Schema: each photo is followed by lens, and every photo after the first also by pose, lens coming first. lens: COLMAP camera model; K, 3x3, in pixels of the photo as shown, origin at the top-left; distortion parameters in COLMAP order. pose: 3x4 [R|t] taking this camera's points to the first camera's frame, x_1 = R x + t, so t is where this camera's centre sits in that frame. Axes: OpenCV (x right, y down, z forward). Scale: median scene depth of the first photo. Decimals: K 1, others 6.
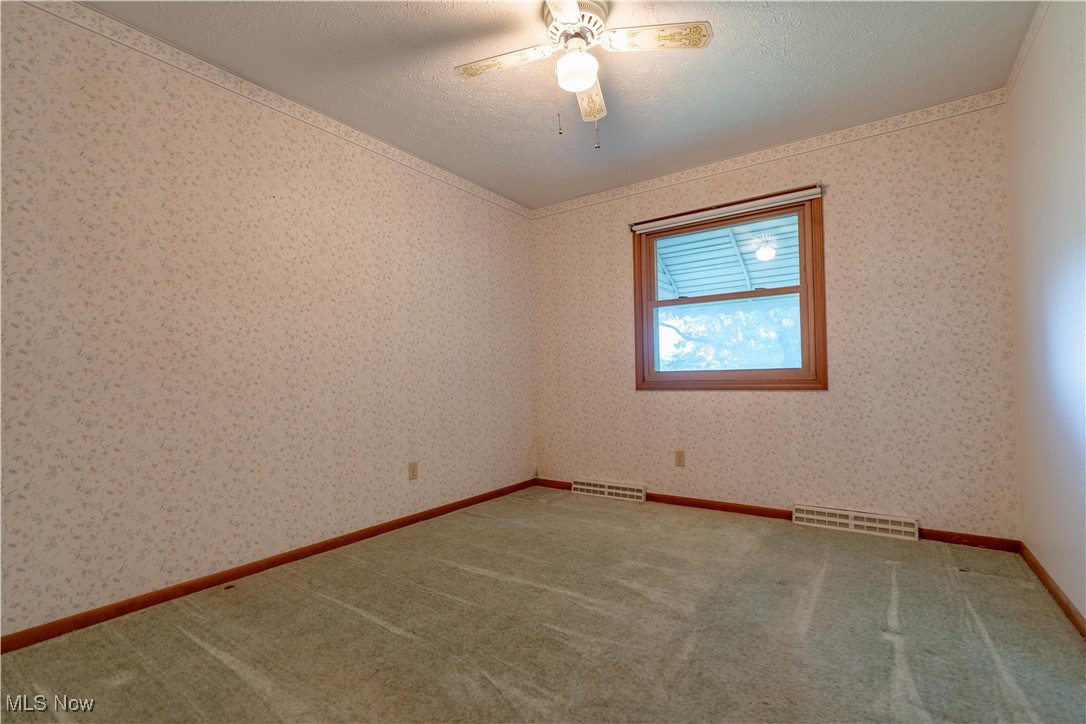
lens RADIAL K [[488.8, 0, 547.2], [0, 488.8, 367.0], [0, 0, 1]] dist [-0.011448, 0.004486]
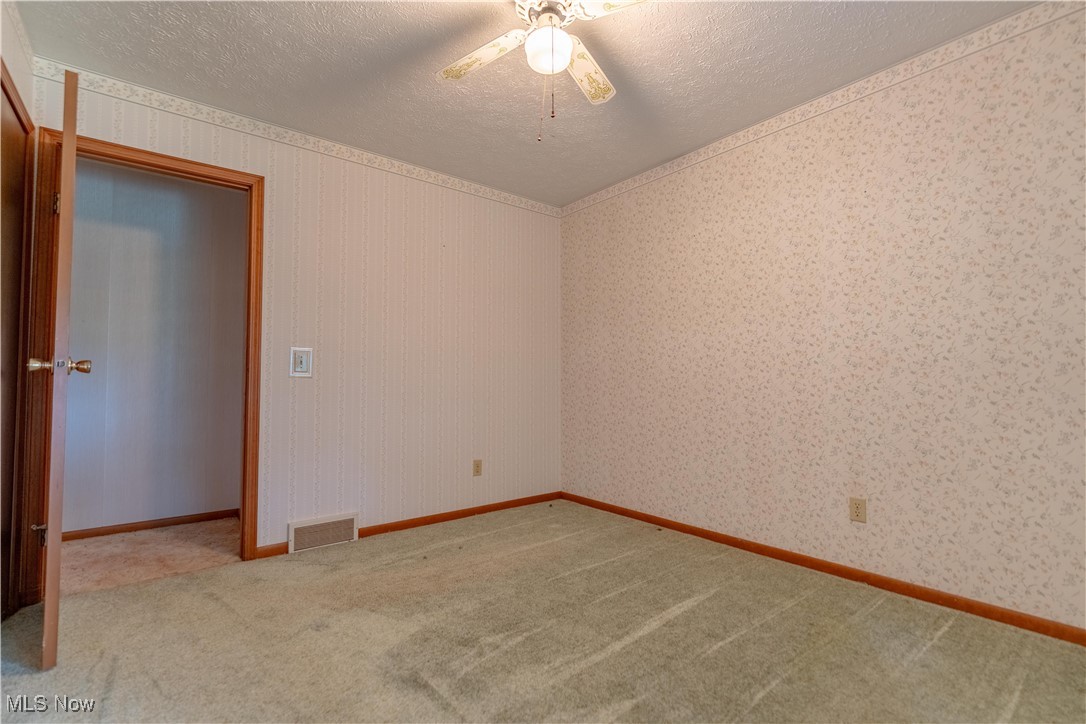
lens RADIAL K [[488.8, 0, 573.8], [0, 488.8, 378.3], [0, 0, 1]] dist [-0.011448, 0.004486]
pose [[-0.244991, 0.000057, -0.969525, 0.649147], [0.019116, 0.999806, -0.004772, 0.010045], [0.969337, -0.019703, -0.244944, 0.912190]]
